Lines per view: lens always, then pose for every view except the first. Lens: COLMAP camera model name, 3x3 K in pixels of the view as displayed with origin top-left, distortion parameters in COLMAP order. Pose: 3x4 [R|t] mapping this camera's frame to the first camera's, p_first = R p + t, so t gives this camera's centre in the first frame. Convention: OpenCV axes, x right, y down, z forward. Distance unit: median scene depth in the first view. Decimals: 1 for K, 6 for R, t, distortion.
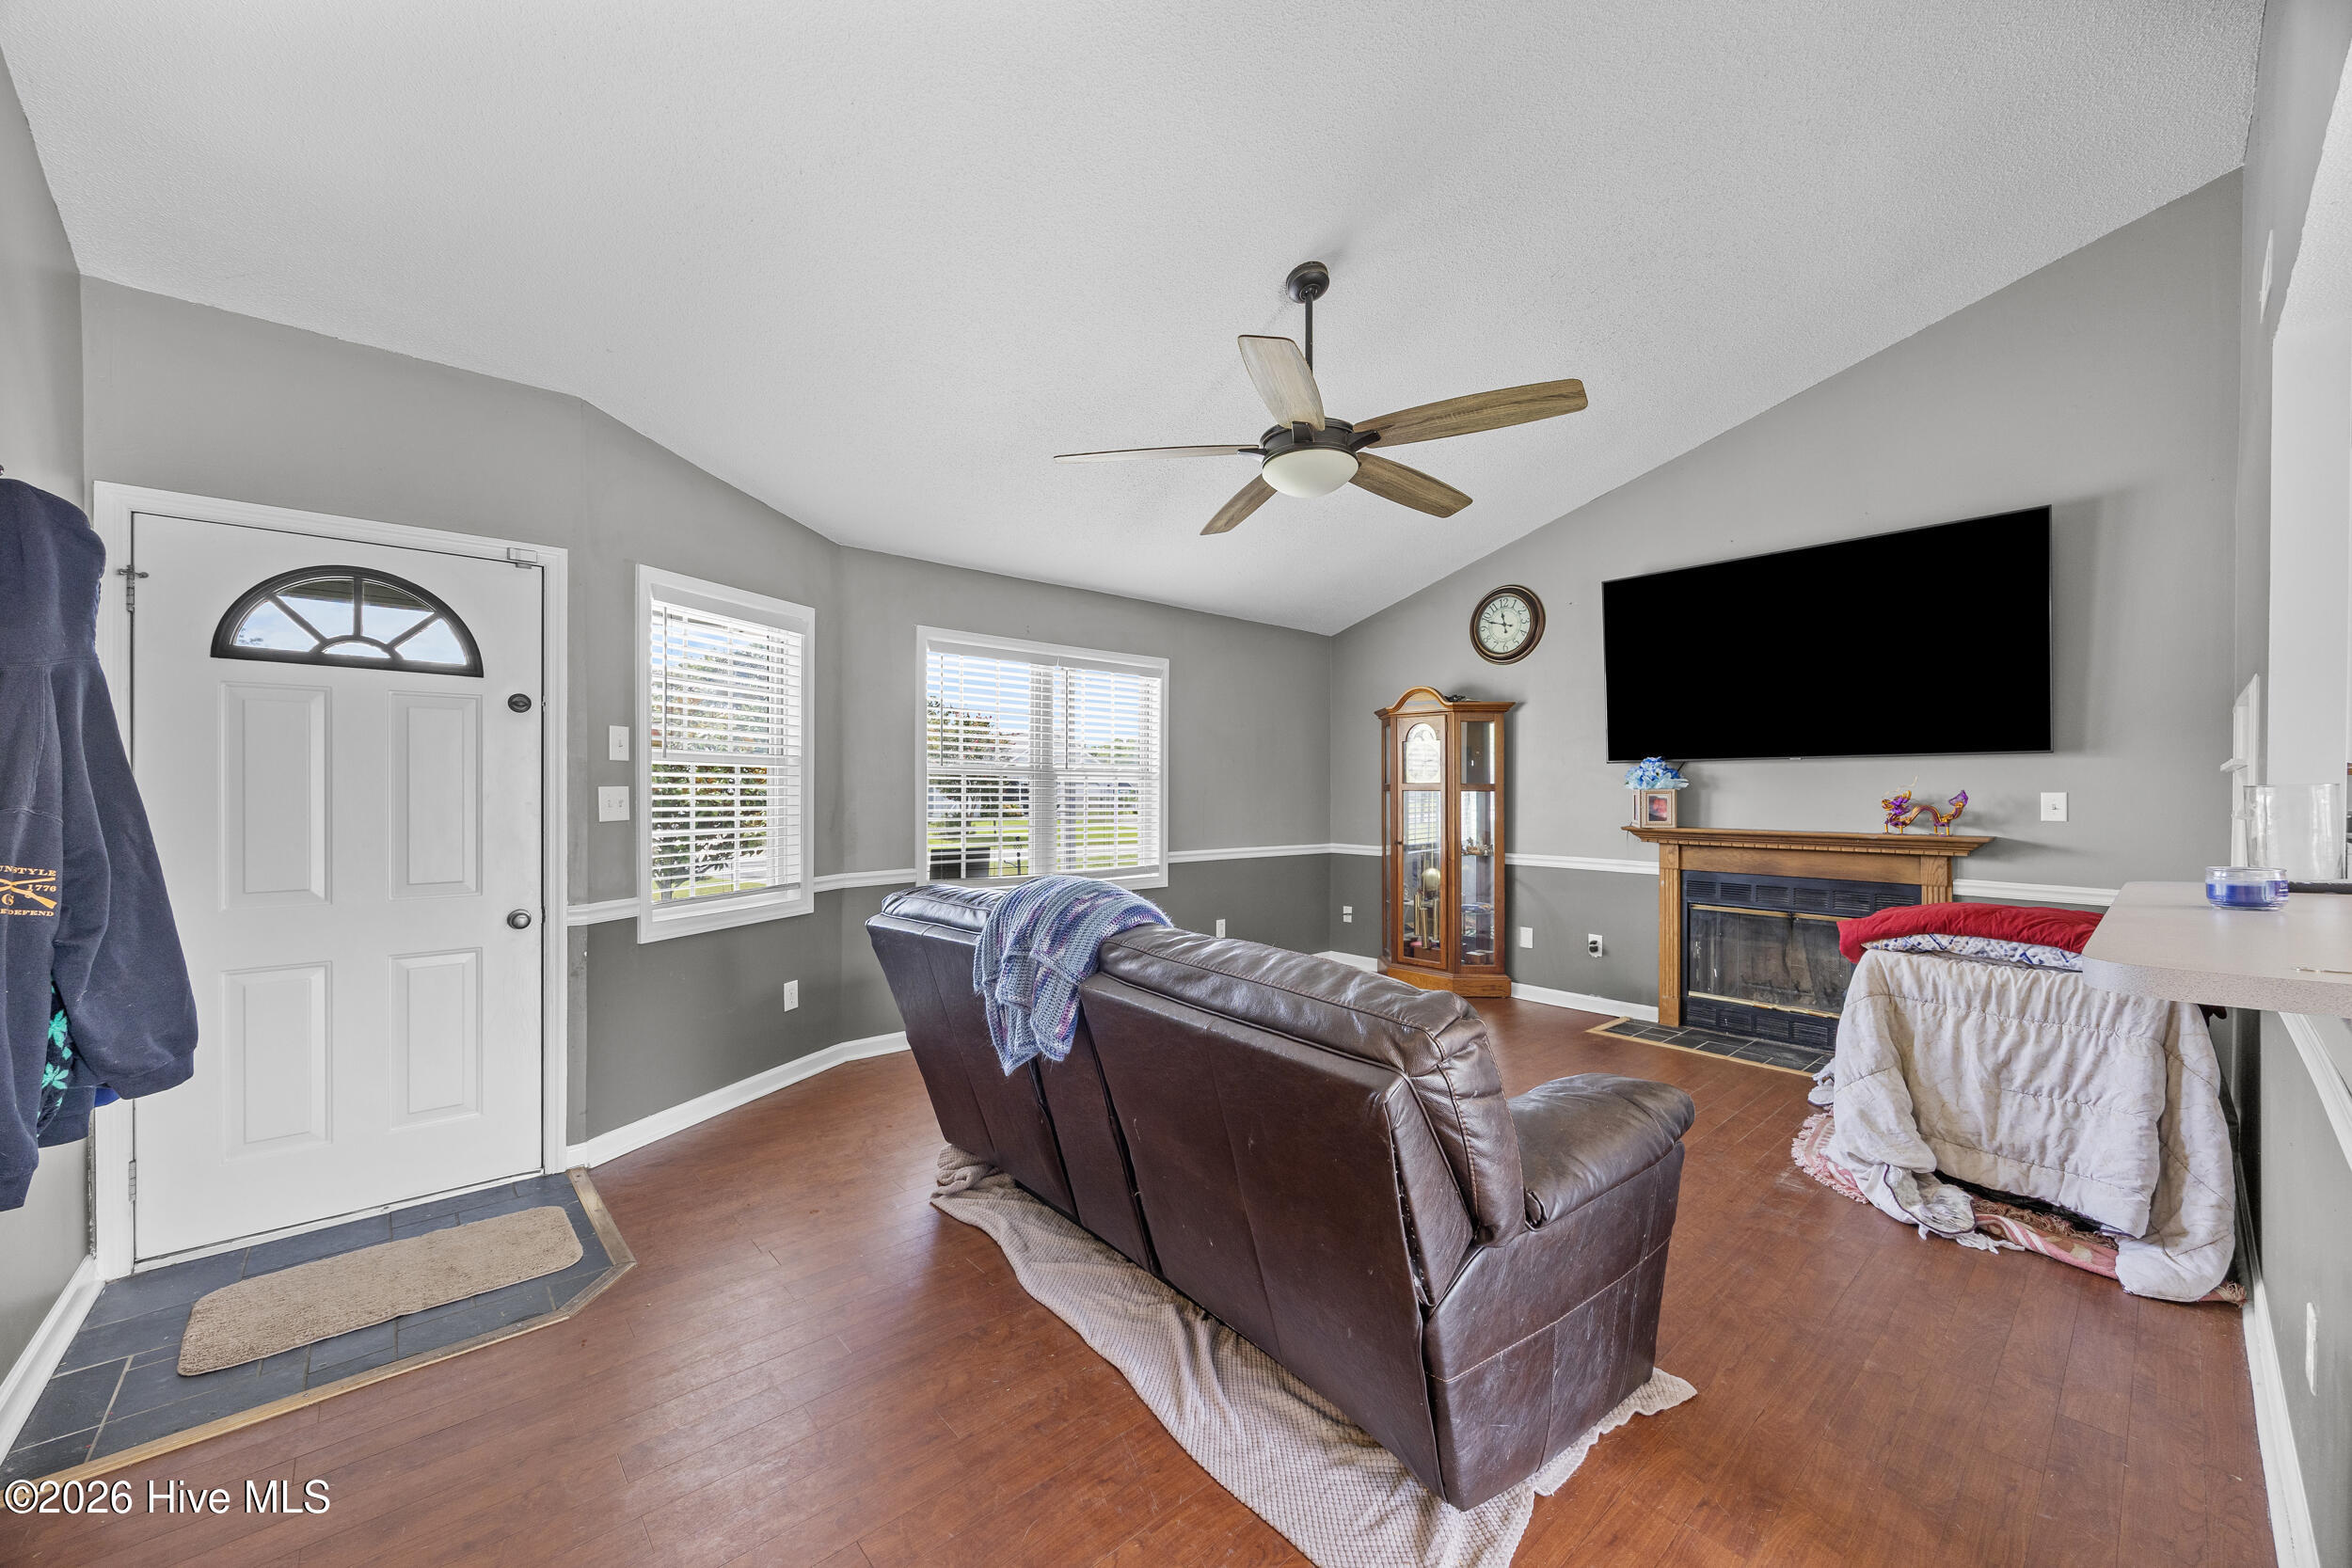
lens RADIAL K [[897.2, 0, 1171.3], [0, 897.2, 794.2], [0, 0, 1]] dist [0.000468, 0.000067]
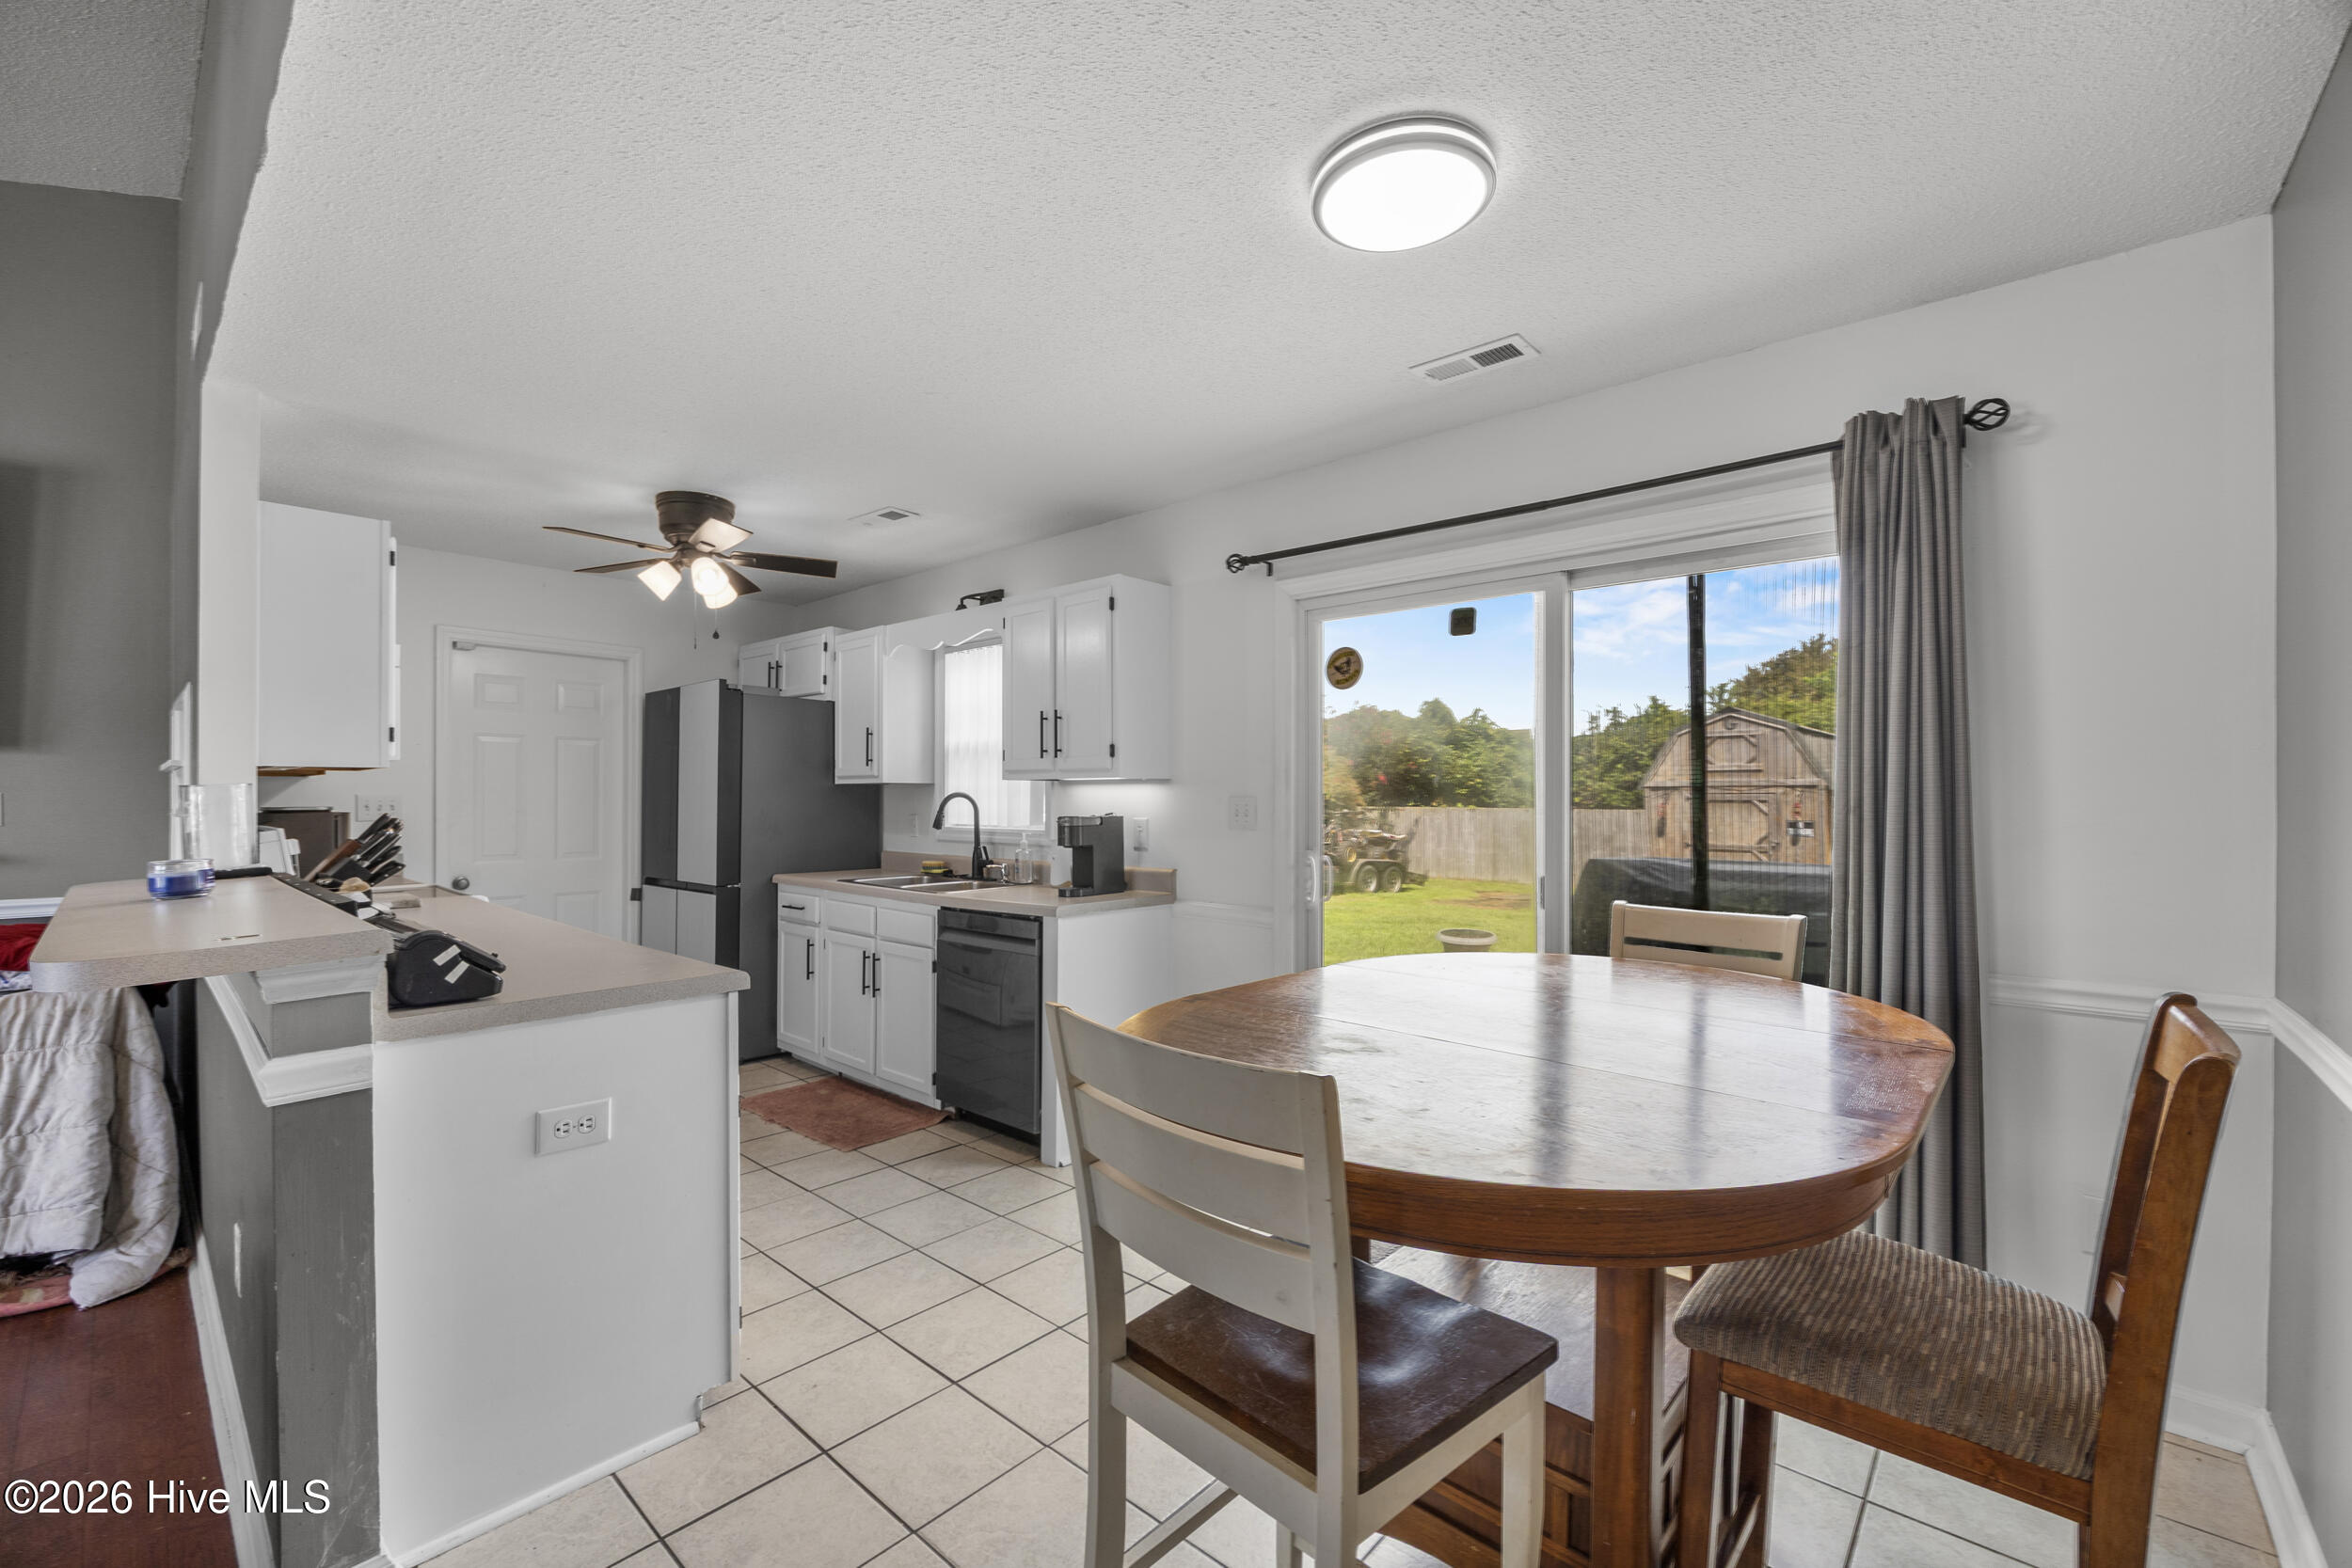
lens RADIAL K [[966.8, 0, 1170.9], [0, 966.8, 793.3], [0, 0, 1]] dist [-0.016854, 0.000113]
pose [[-0.107435, -0.005061, 0.994199, -0.052468], [0.005790, 0.999967, 0.005716, 0.000579], [-0.994195, 0.006371, -0.107402, -0.048114]]
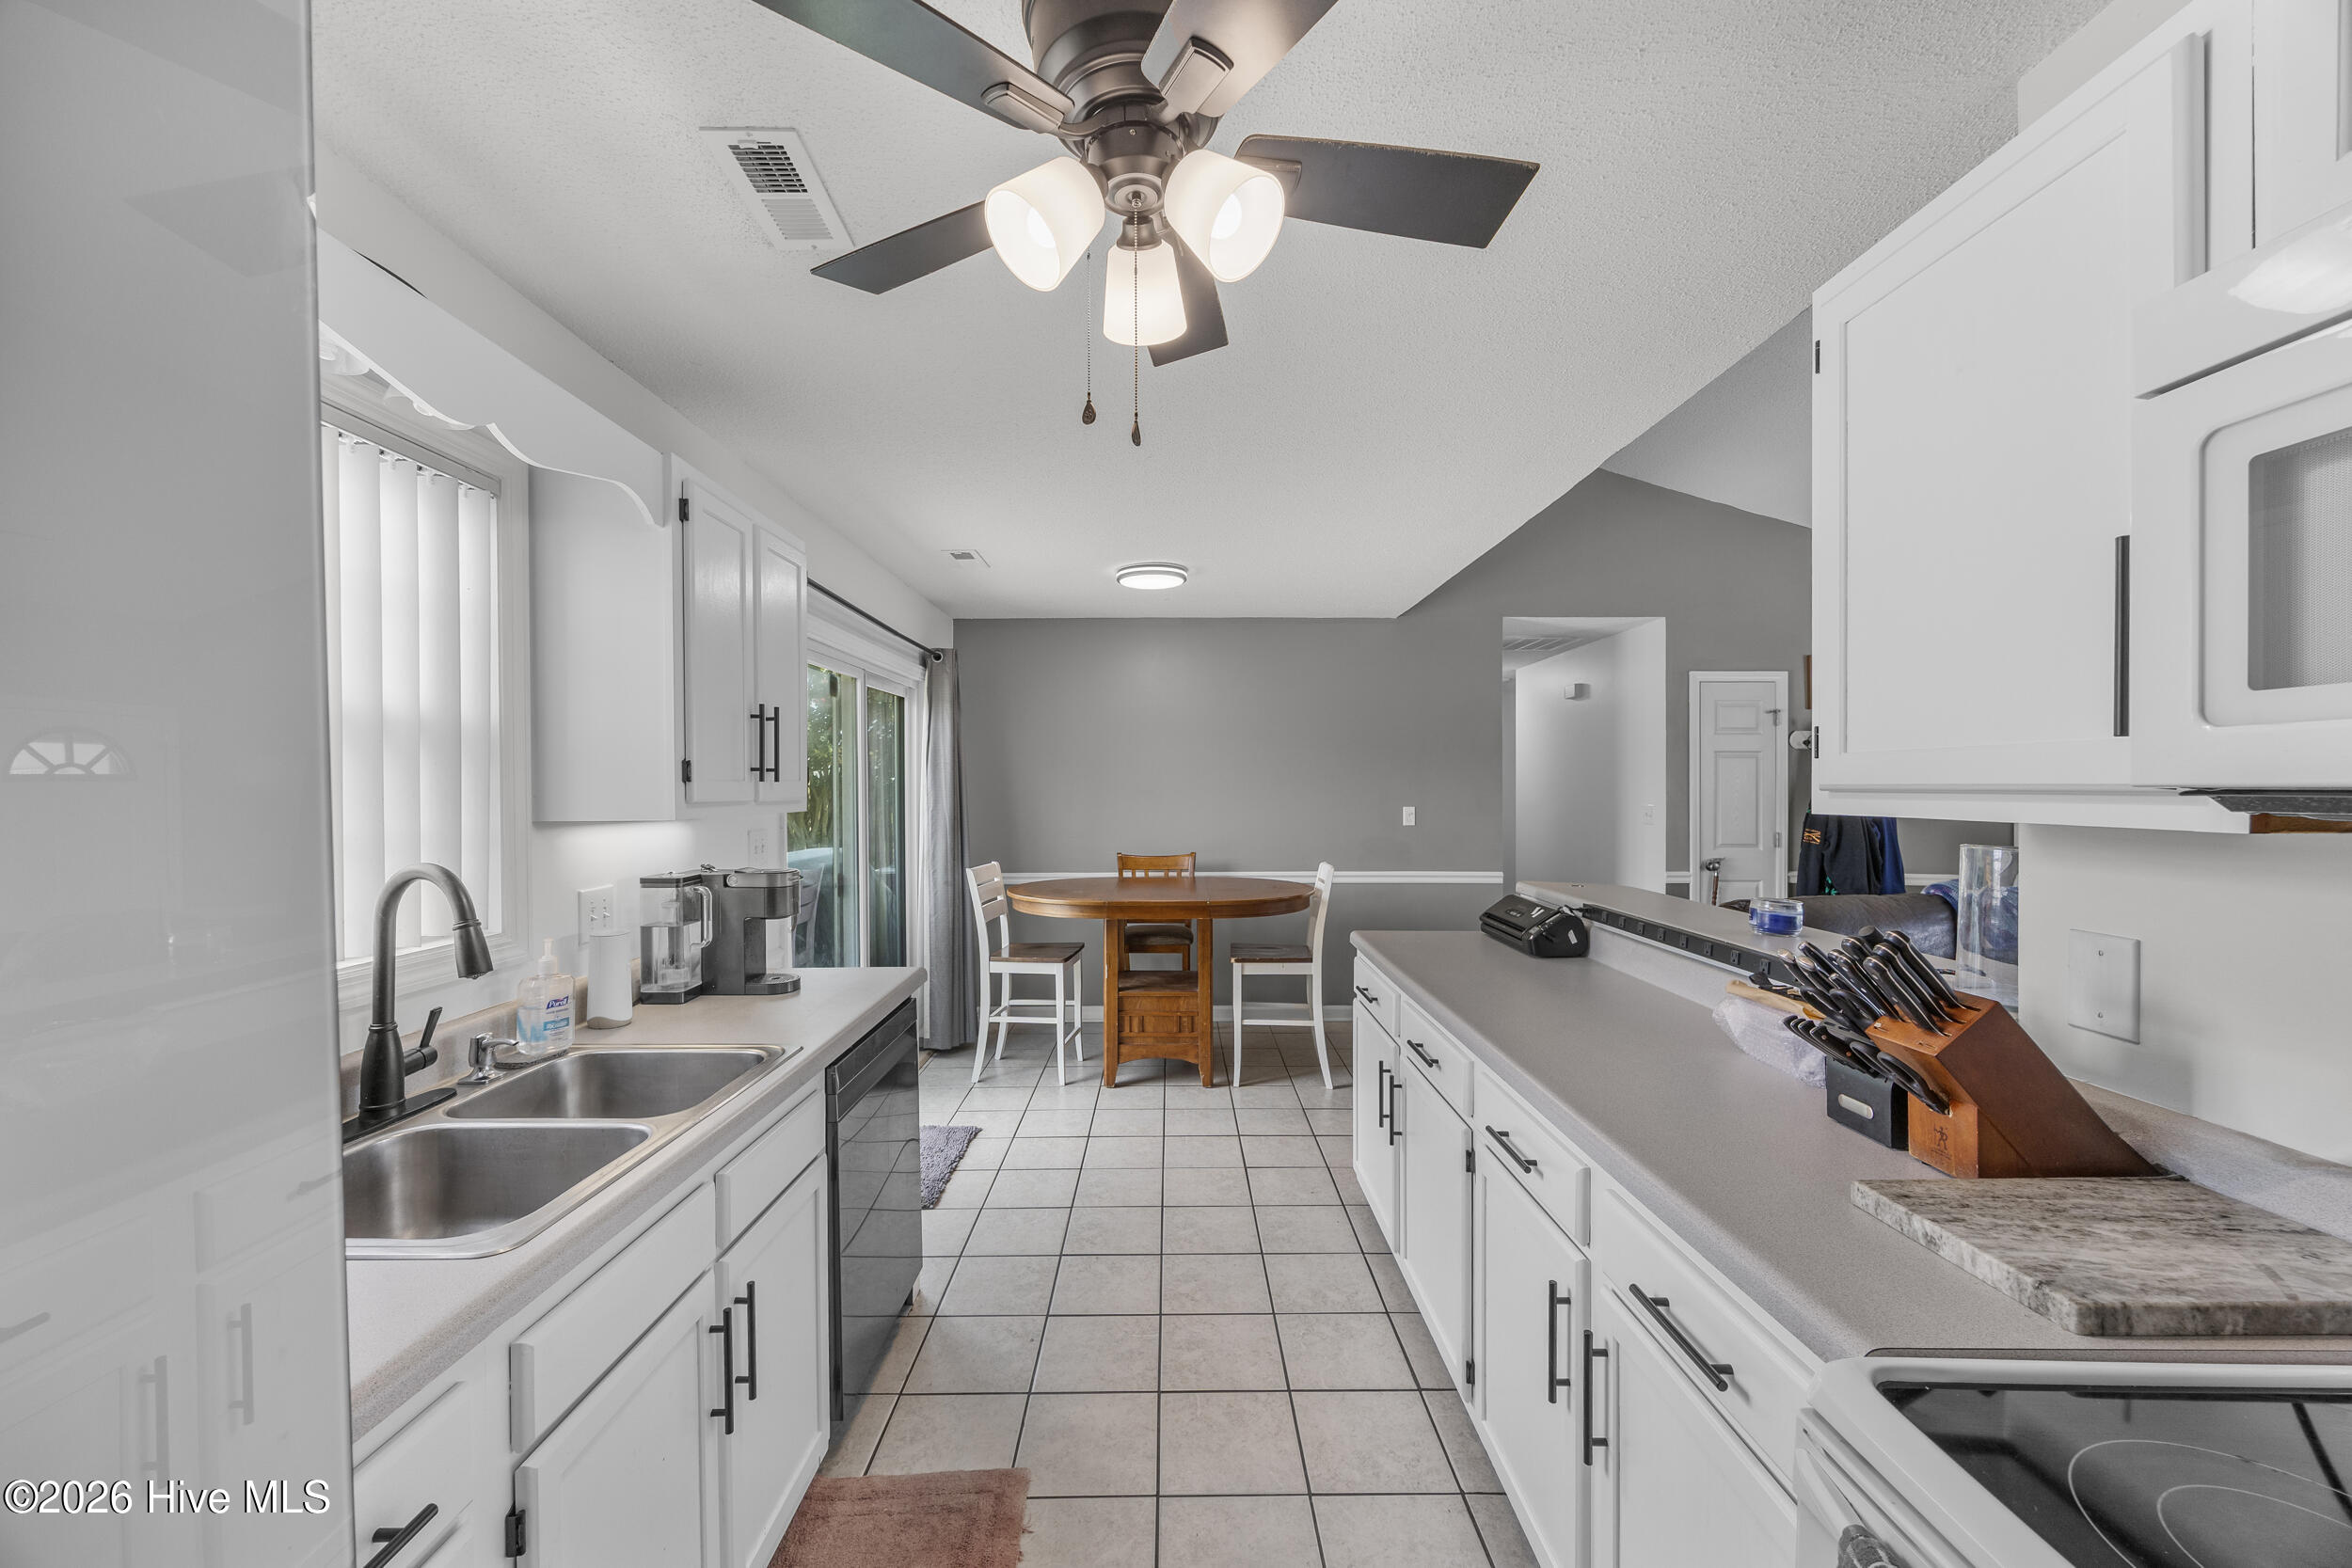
lens RADIAL K [[897.2, 0, 1171.3], [0, 897.2, 794.2], [0, 0, 1]] dist [0.000468, 0.000067]
pose [[-0.659889, -0.001634, -0.751361, 1.576309], [-0.006645, 0.999971, 0.003661, -0.029692], [0.751333, 0.007408, -0.659881, 0.710800]]
